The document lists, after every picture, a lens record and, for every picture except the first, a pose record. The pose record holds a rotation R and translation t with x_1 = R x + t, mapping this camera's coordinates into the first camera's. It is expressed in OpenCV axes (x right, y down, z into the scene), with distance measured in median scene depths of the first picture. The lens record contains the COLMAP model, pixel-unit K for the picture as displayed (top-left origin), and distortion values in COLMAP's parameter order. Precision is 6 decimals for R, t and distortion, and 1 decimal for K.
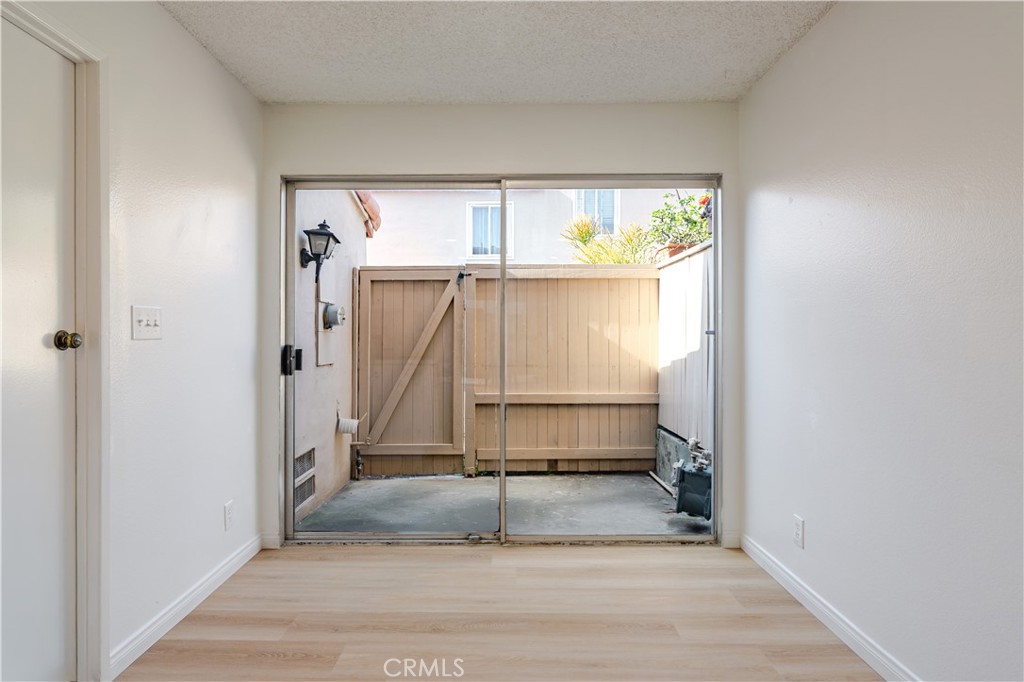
lens RADIAL K [[589.5, 0, 512.1], [0, 589.5, 340.5], [0, 0, 1]] dist [-0.001337, -0.000188]
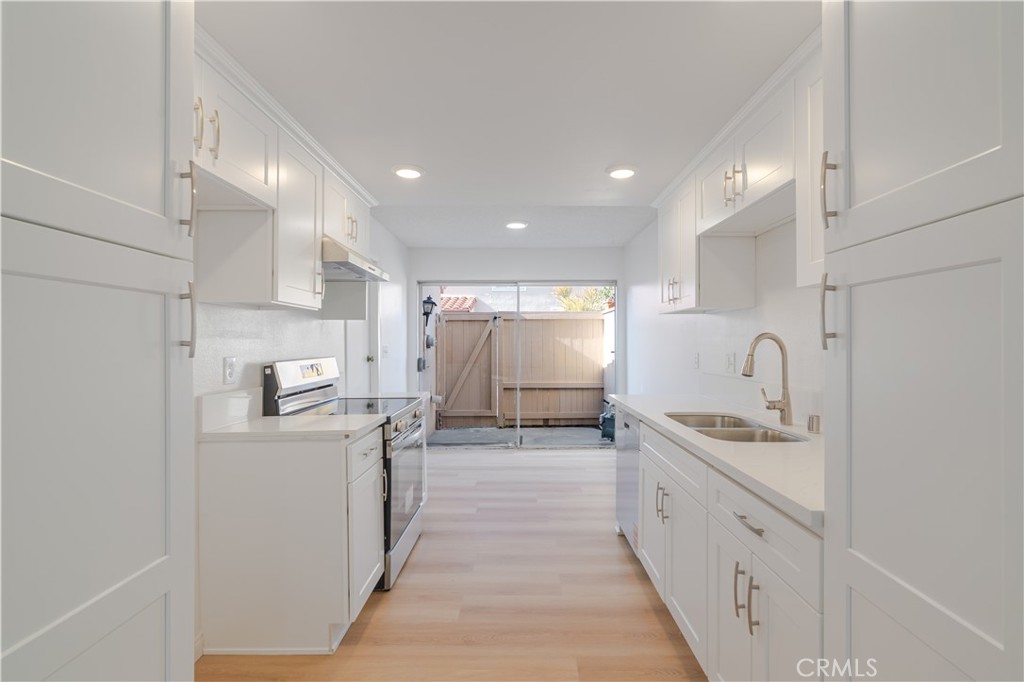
lens RADIAL K [[465.4, 0, 514.4], [0, 465.4, 339.1], [0, 0, 1]] dist [-0.000351, -0.000023]
pose [[0.999702, -0.002374, -0.024286, 0.007176], [0.001974, 0.999863, -0.016454, -0.020501], [0.024321, 0.016401, 0.999570, -0.447611]]
